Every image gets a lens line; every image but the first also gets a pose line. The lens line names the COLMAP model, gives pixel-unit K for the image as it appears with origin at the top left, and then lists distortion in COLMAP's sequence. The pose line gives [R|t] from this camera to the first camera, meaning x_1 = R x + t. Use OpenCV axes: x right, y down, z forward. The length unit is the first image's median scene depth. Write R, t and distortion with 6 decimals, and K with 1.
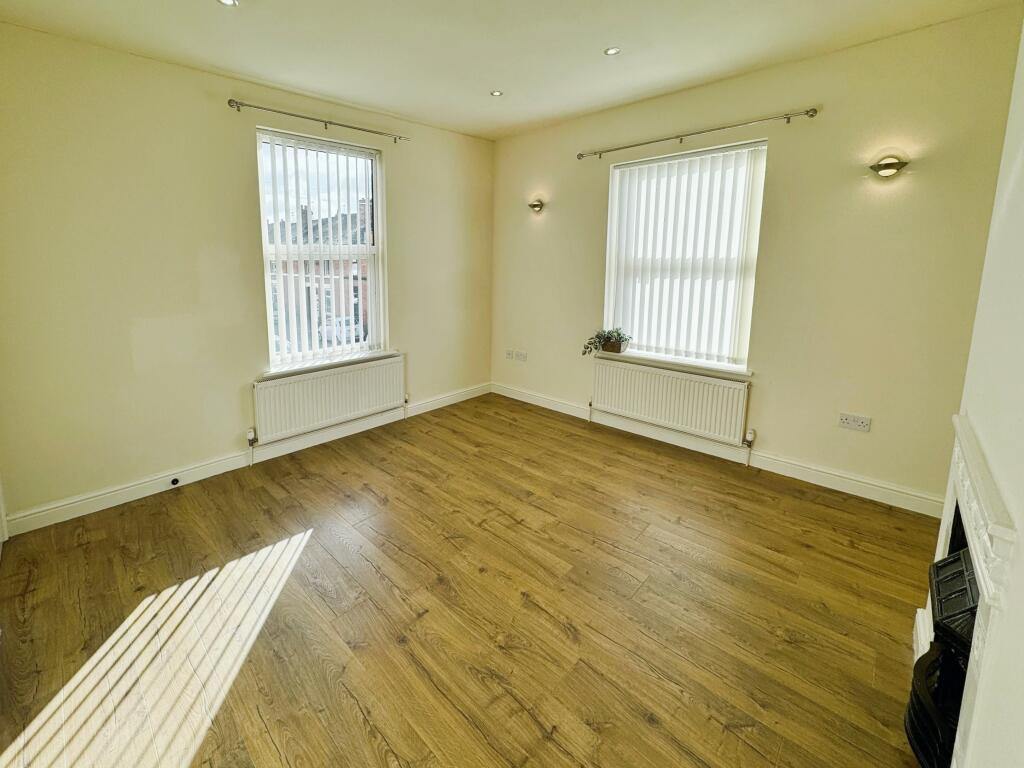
lens RADIAL K [[408.6, 0, 512.0], [0, 408.6, 384.0], [0, 0, 1]] dist [0.015677, -0.000226]
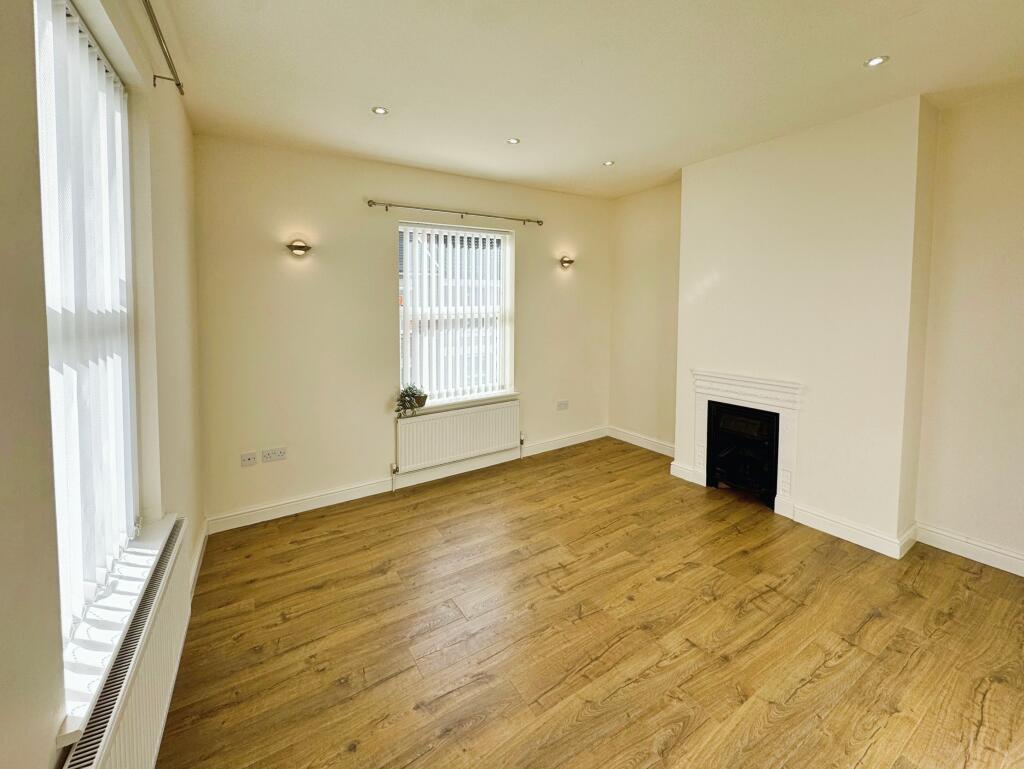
lens RADIAL K [[402.4, 0, 513.1], [0, 402.4, 407.3], [0, 0, 1]] dist [-0.011193, 0.000277]
pose [[0.286536, -0.226145, 0.930997, -0.846577], [0.303874, 0.943021, 0.135541, -0.202018], [-0.908602, 0.244069, 0.338929, 0.677563]]
